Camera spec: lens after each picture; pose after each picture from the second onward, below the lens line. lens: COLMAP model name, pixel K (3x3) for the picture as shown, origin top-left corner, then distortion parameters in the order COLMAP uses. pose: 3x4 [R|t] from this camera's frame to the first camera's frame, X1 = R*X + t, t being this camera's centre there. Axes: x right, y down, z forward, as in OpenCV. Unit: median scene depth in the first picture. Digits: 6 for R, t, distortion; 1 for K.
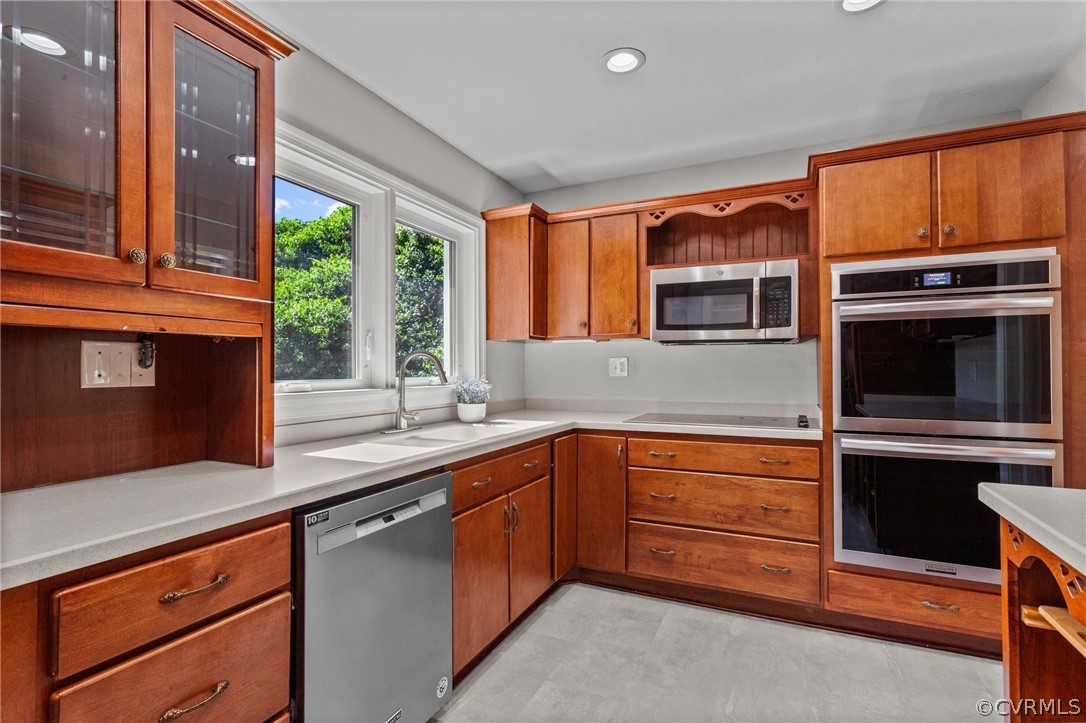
lens RADIAL K [[518.3, 0, 539.9], [0, 518.3, 362.8], [0, 0, 1]] dist [-0.001141, 0.003739]
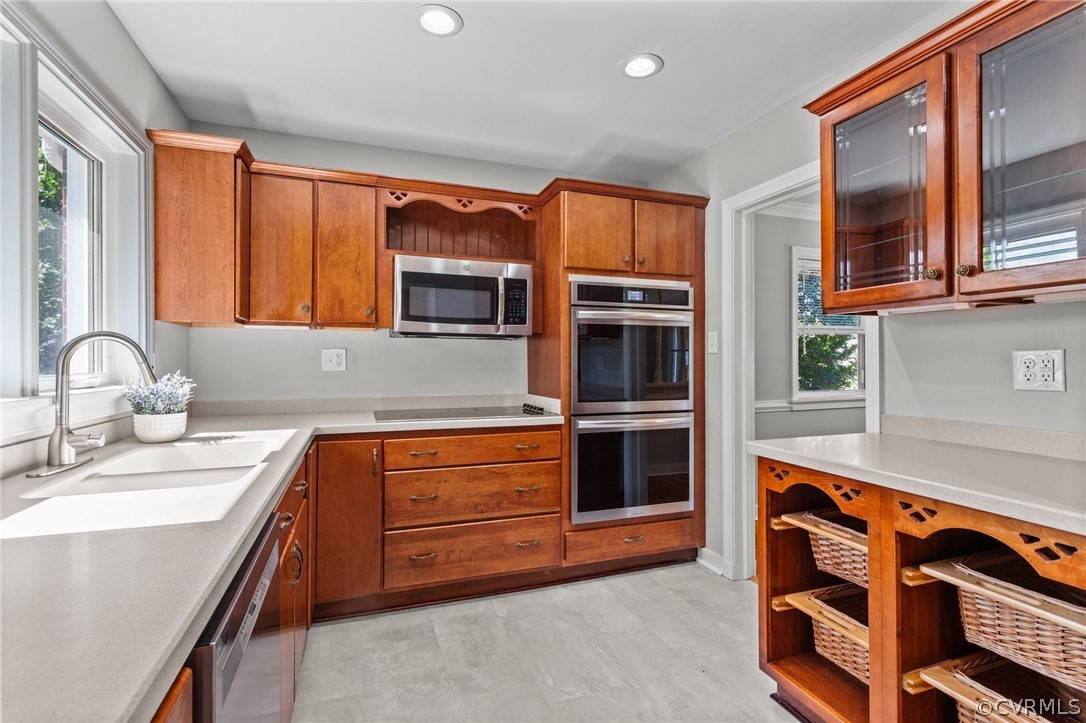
lens RADIAL K [[518.3, 0, 544.0], [0, 518.3, 359.4], [0, 0, 1]] dist [-0.001141, 0.003739]
pose [[0.698032, 0.005839, 0.716043, -0.287936], [-0.010955, 0.999937, 0.002525, 0.001586], [-0.715983, -0.009607, 0.698052, 0.190444]]
